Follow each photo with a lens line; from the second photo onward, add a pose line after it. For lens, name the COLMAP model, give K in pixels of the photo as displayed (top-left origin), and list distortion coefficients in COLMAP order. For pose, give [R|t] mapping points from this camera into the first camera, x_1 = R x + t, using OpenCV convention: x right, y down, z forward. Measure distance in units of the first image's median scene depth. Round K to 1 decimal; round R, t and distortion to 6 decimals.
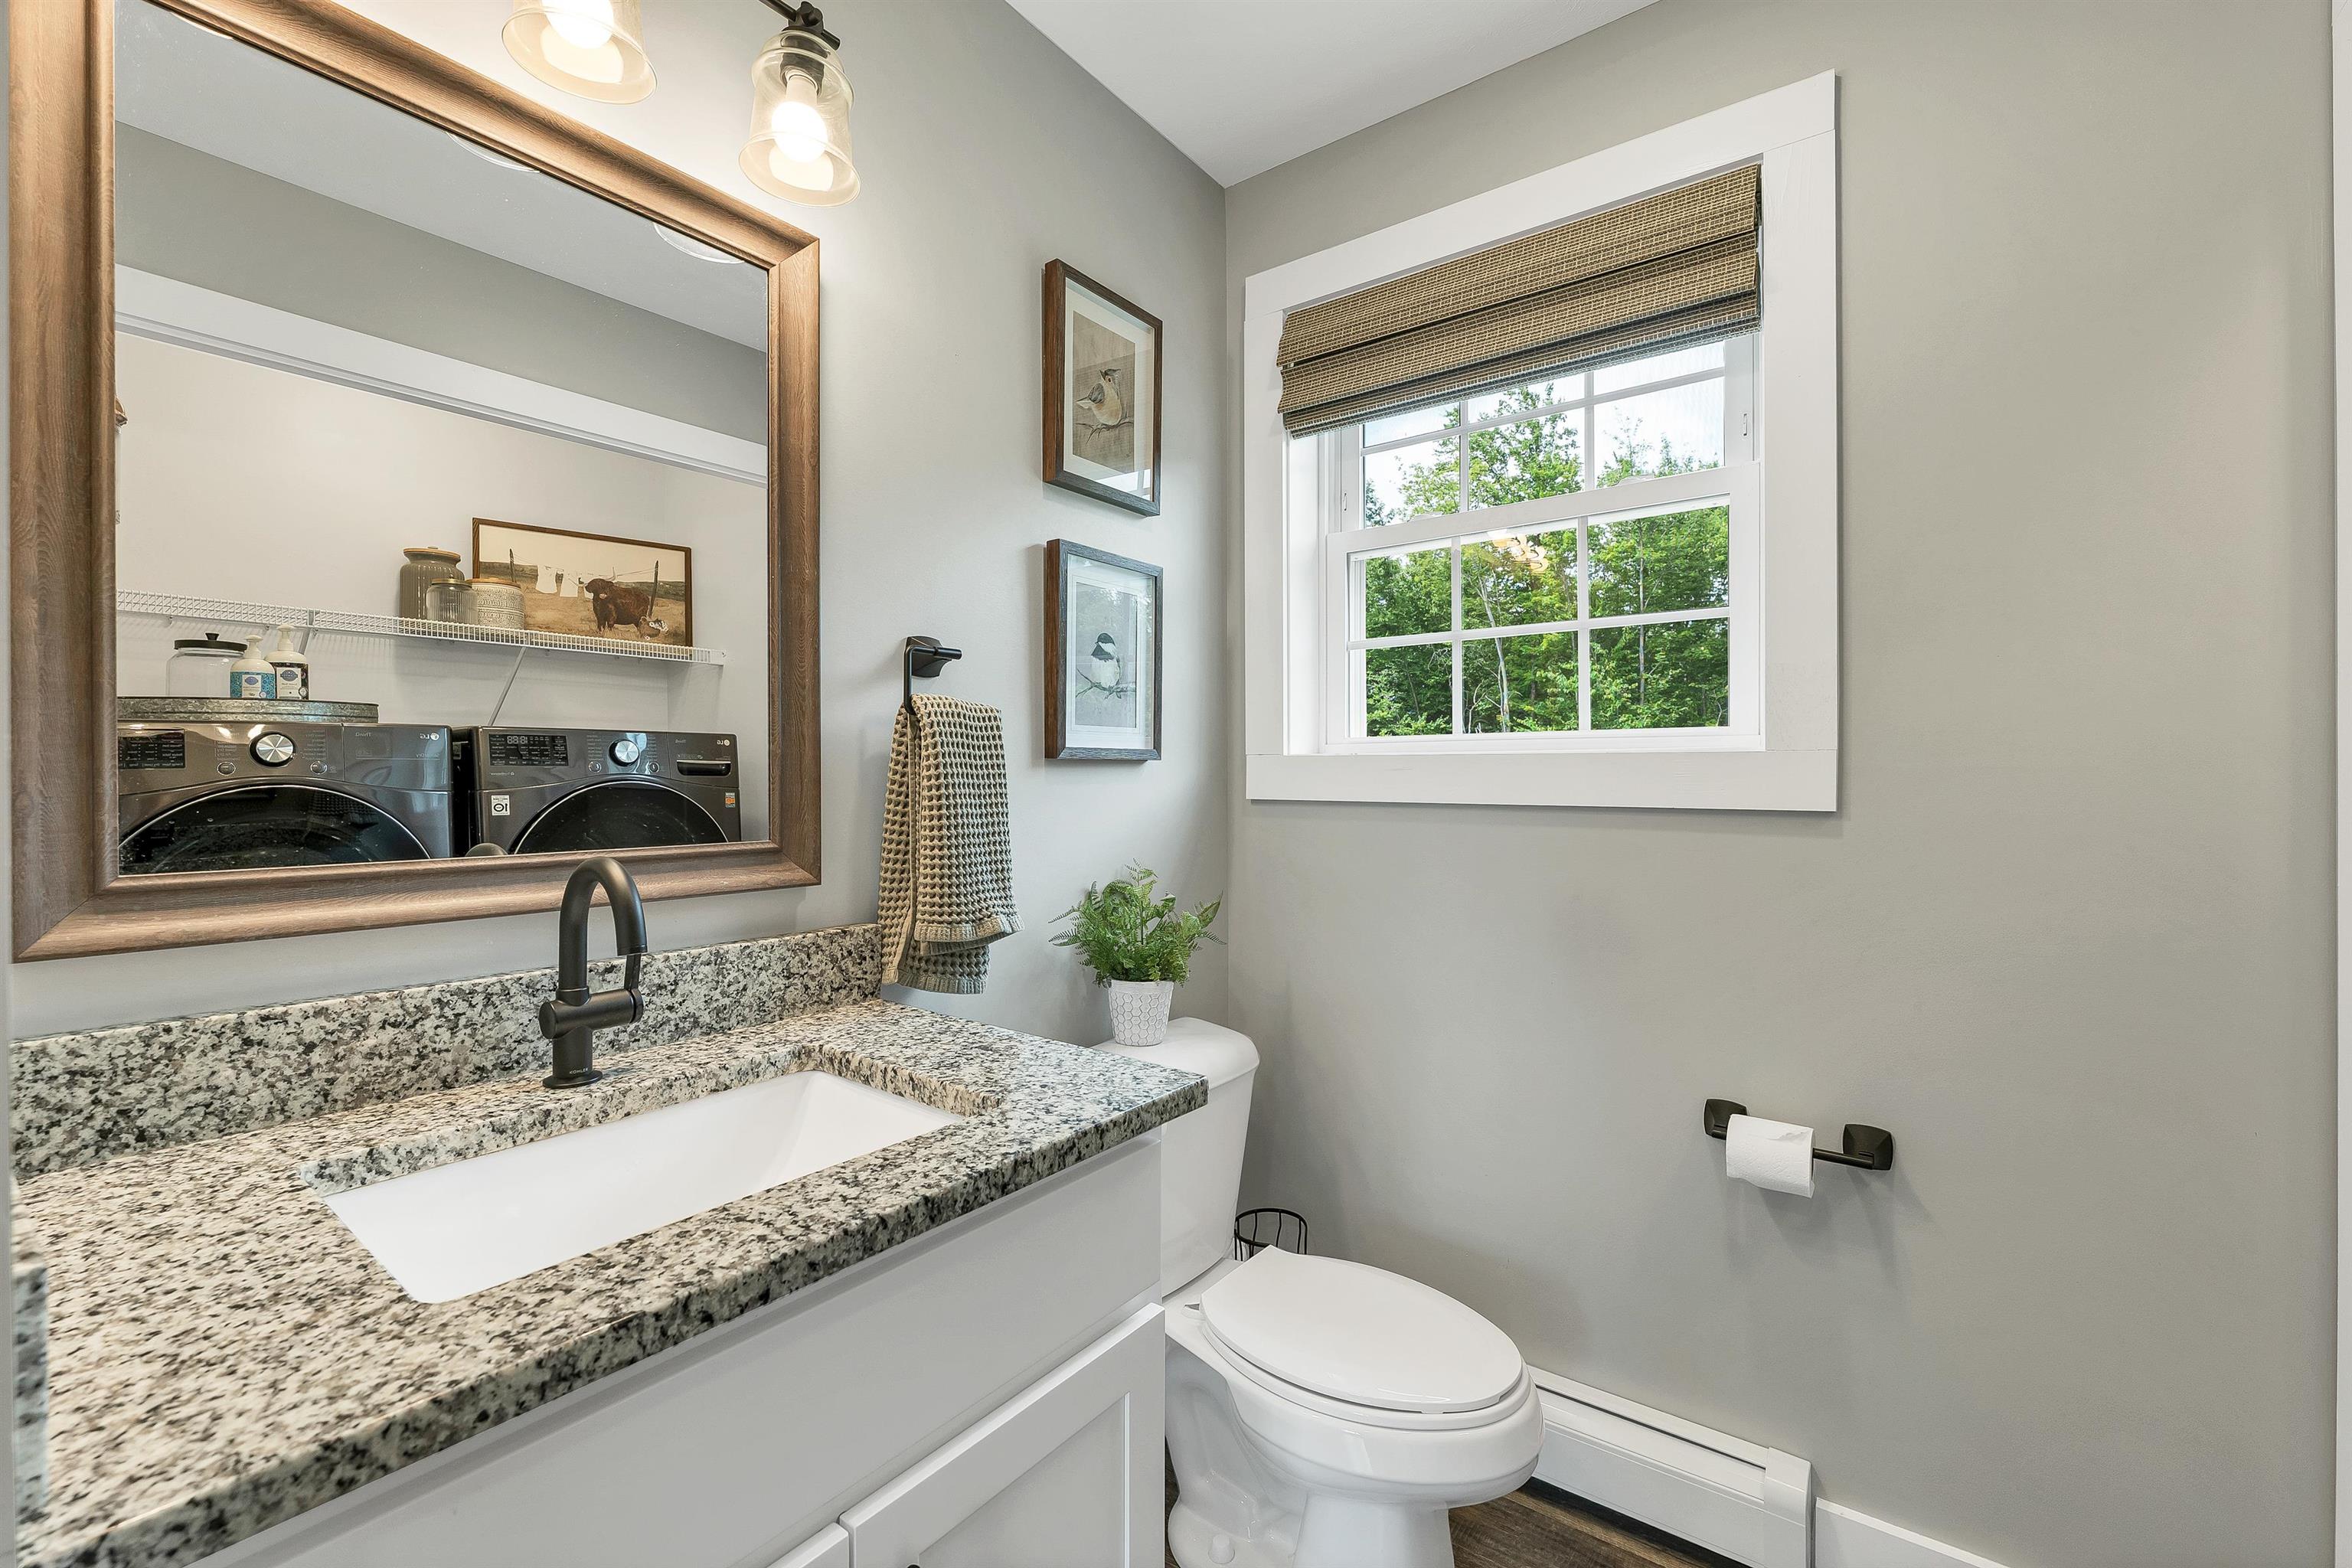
lens RADIAL K [[1000.7, 0, 1171.2], [0, 1000.7, 775.7], [0, 0, 1]] dist [-0.001566, 0.000004]
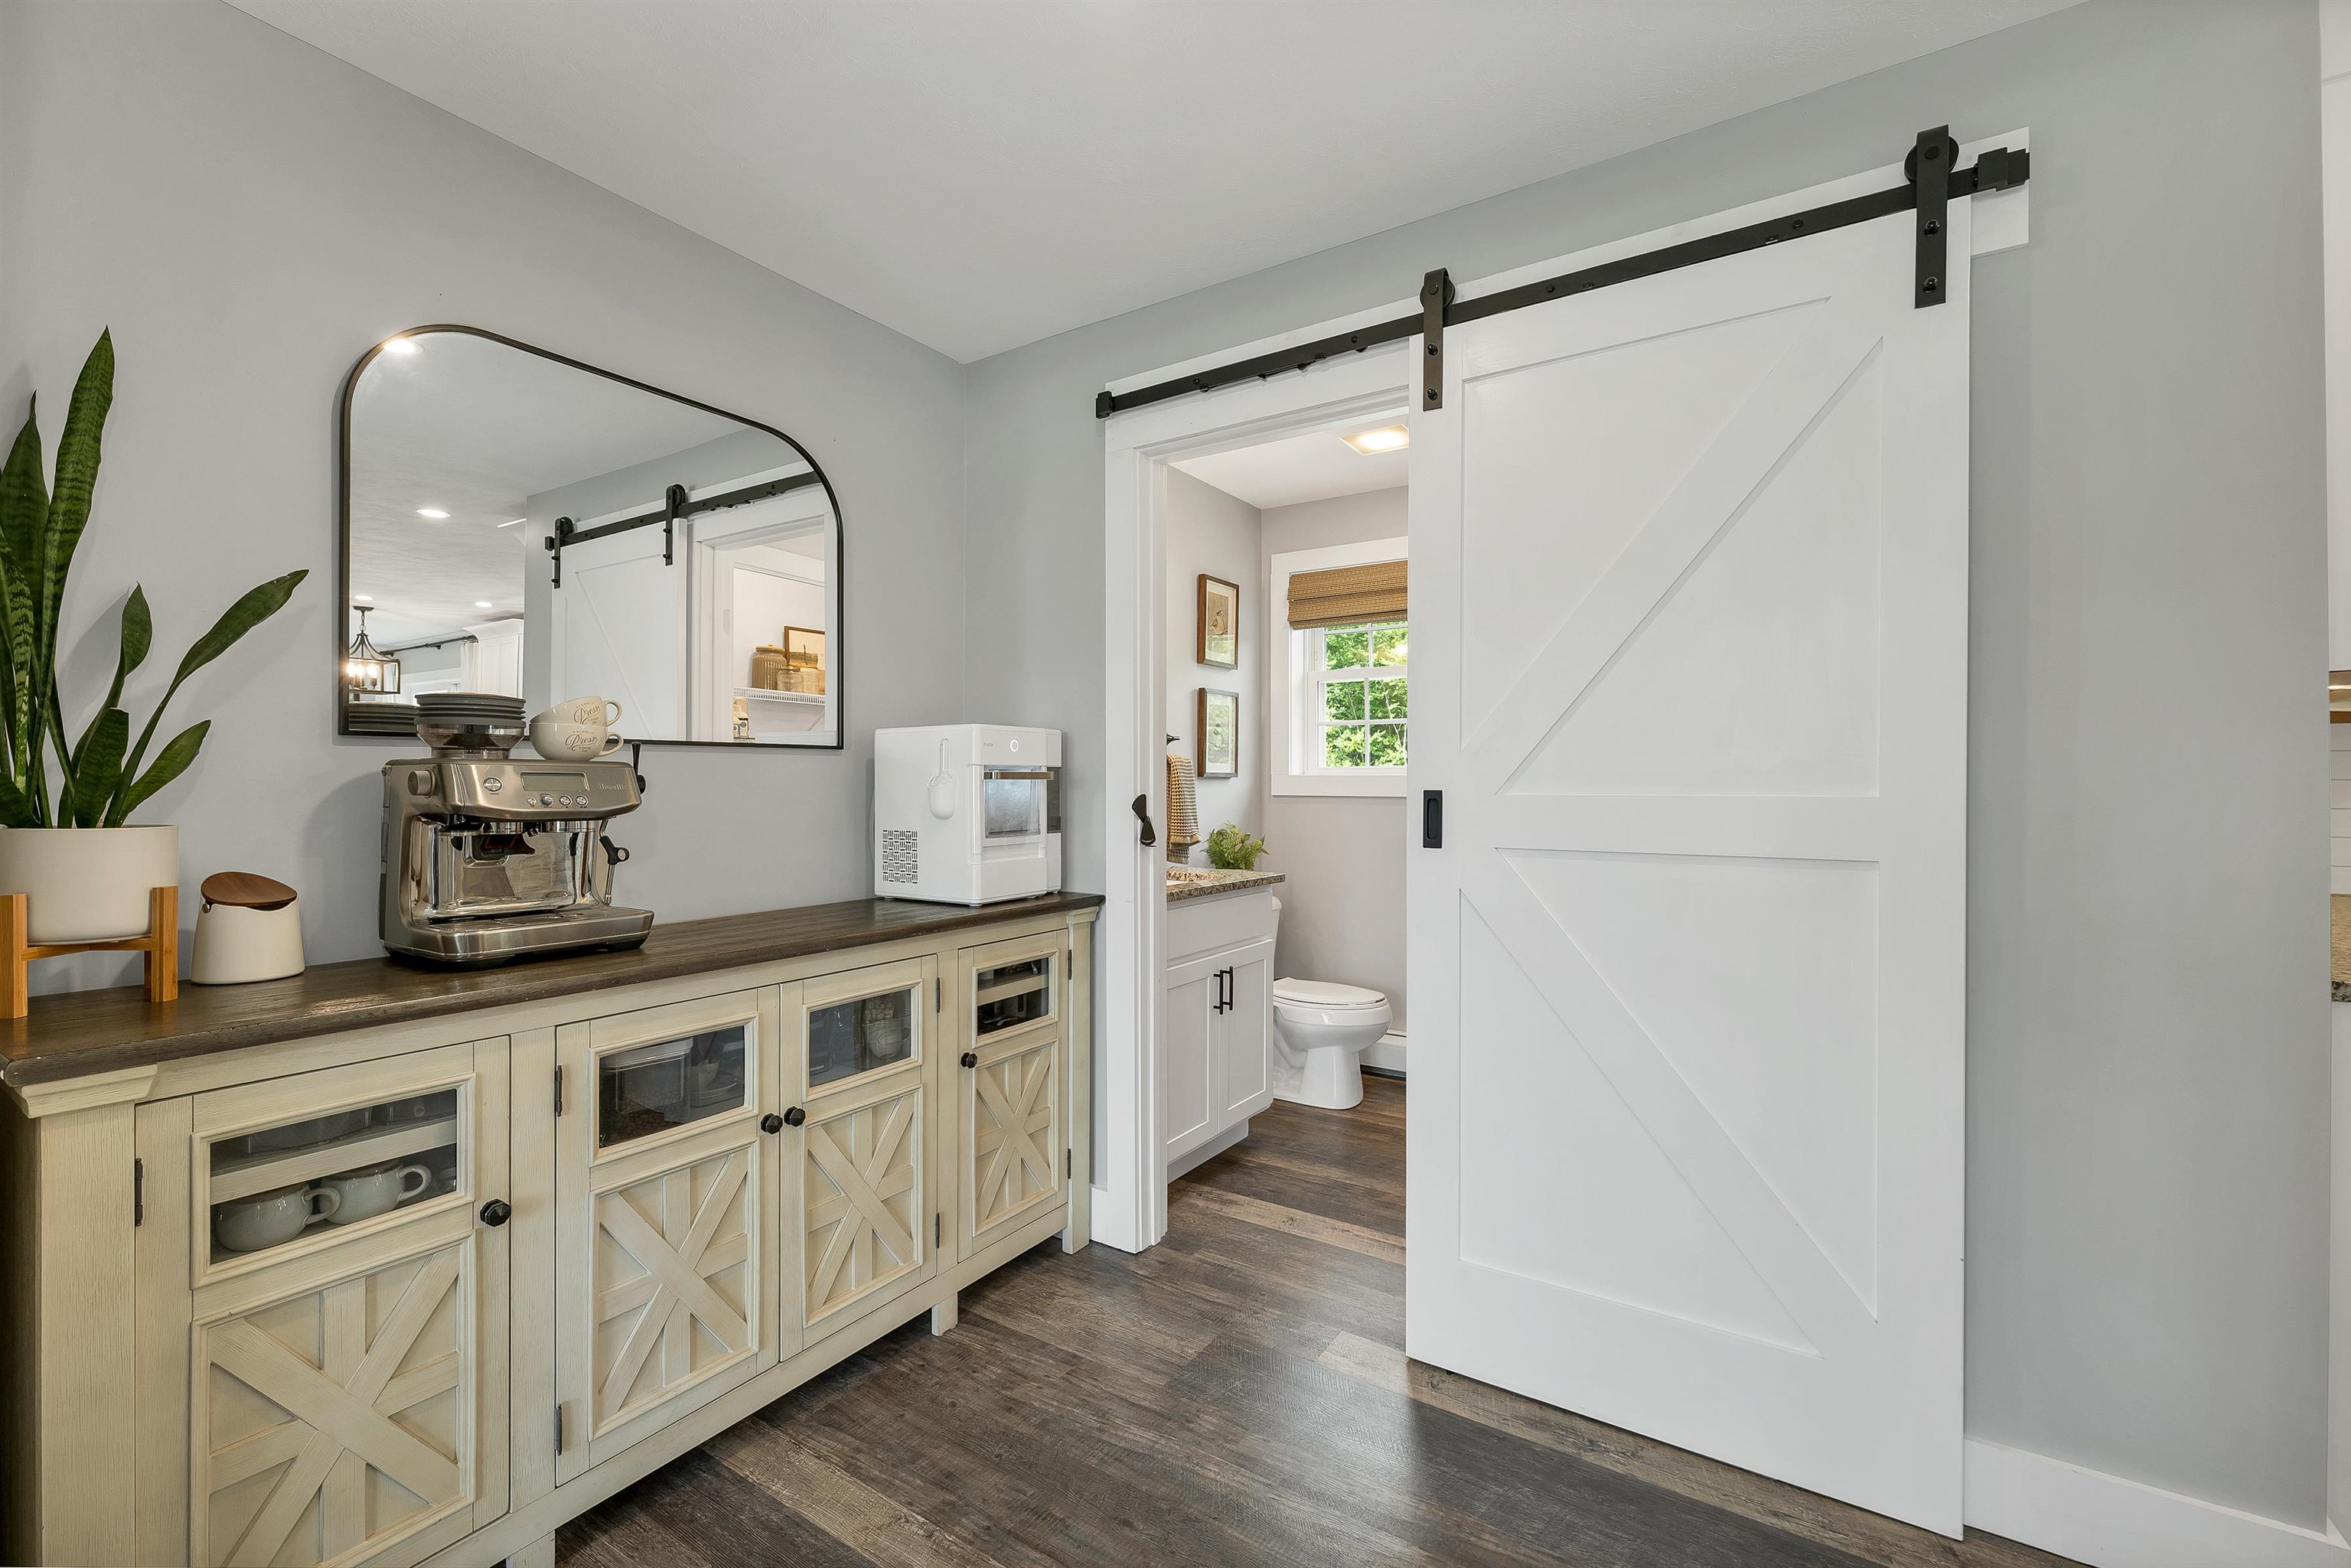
lens RADIAL K [[970.1, 0, 1169.5], [0, 970.1, 792.9], [0, 0, 1]] dist [-0.001439, -0.000032]
pose [[0.998300, 0.005860, 0.057991, -0.301935], [-0.006324, 0.999949, 0.007826, 0.003655], [-0.057943, -0.008179, 0.998286, -1.240239]]
